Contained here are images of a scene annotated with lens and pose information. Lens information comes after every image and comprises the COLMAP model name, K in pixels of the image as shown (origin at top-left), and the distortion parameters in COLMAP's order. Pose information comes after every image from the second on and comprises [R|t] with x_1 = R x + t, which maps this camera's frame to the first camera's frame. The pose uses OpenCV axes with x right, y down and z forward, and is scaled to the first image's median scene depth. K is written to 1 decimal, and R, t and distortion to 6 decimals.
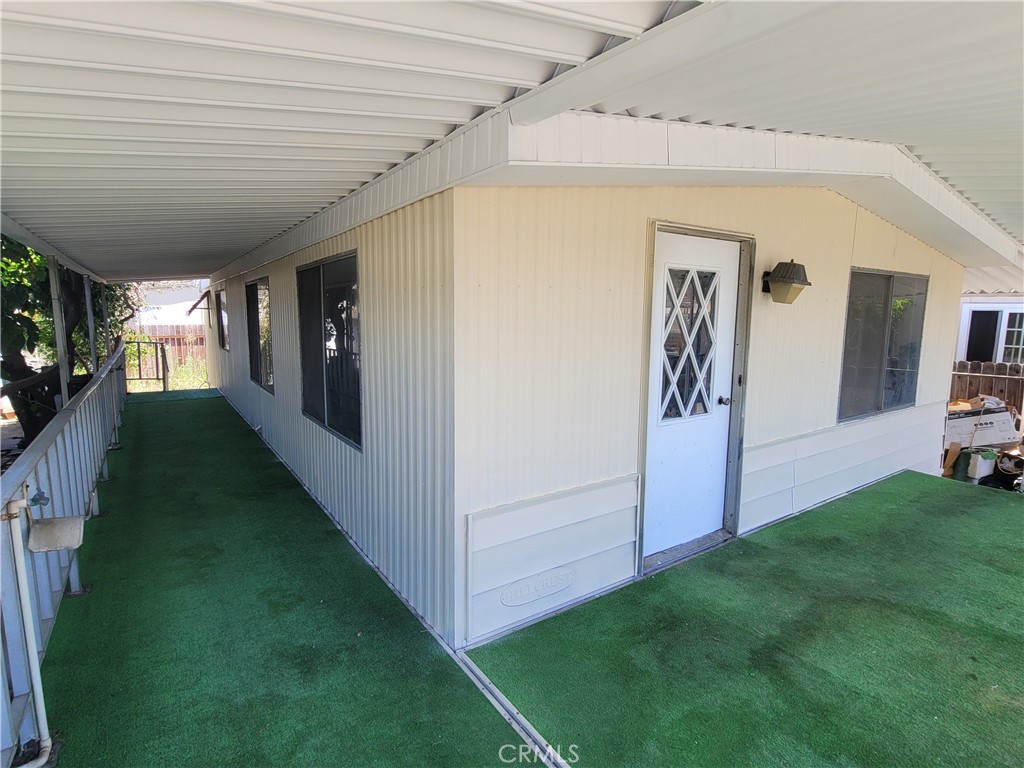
lens RADIAL K [[525.4, 0, 509.5], [0, 525.4, 384.4], [0, 0, 1]] dist [-0.001396, -0.000588]
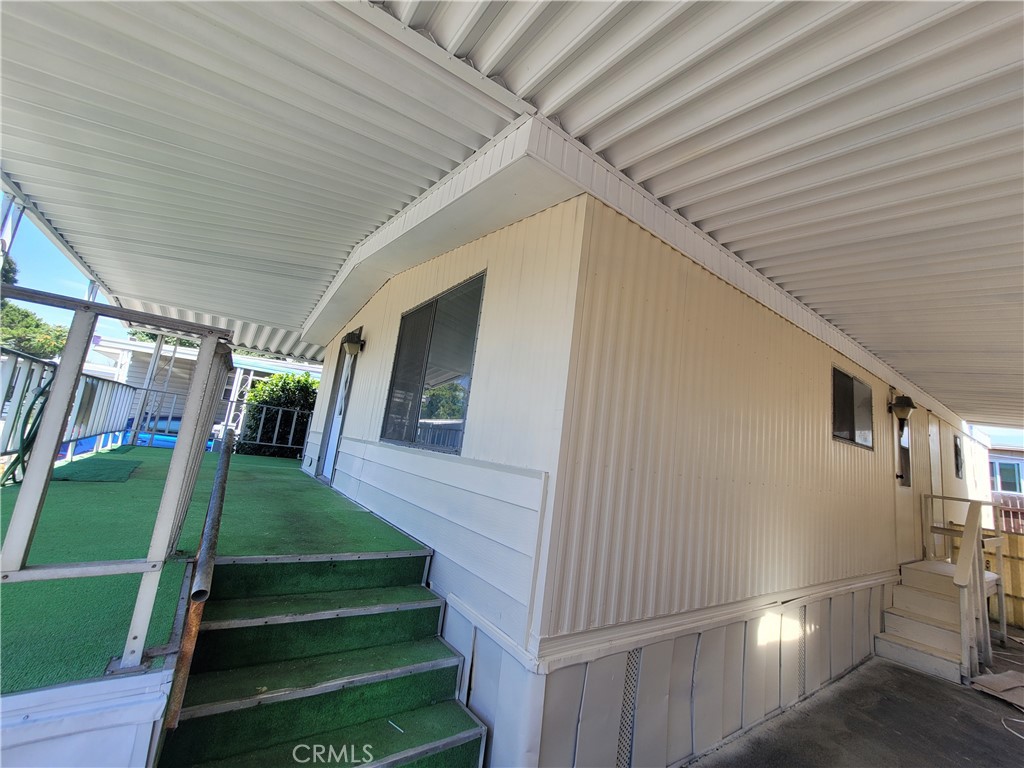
lens RADIAL K [[417.4, 0, 515.3], [0, 417.4, 379.9], [0, 0, 1]] dist [0.000171, 0.000224]
pose [[0.030089, -0.158746, -0.986861, 2.082453], [-0.240584, 0.957132, -0.161299, 0.029841], [0.970162, 0.242277, -0.009392, 1.689606]]
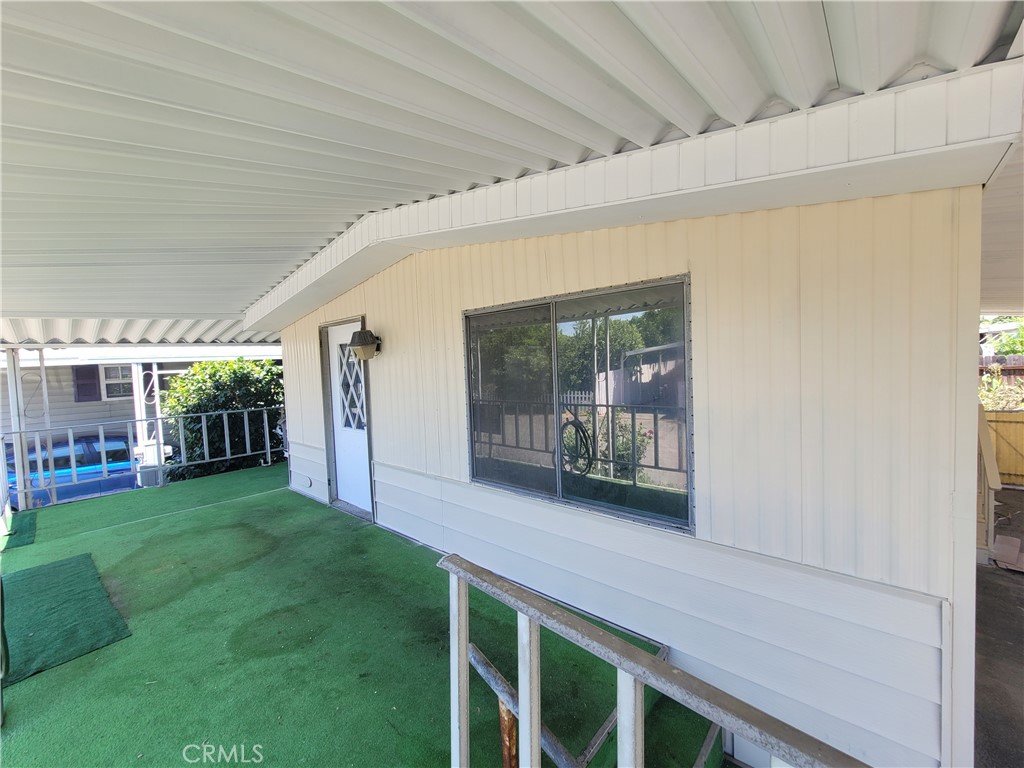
lens RADIAL K [[417.4, 0, 515.3], [0, 417.4, 379.9], [0, 0, 1]] dist [0.000171, 0.000224]
pose [[0.246409, 0.034579, -0.968549, 1.786490], [-0.078381, 0.996801, 0.015647, -0.157221], [0.965991, 0.072060, 0.248331, 1.181063]]
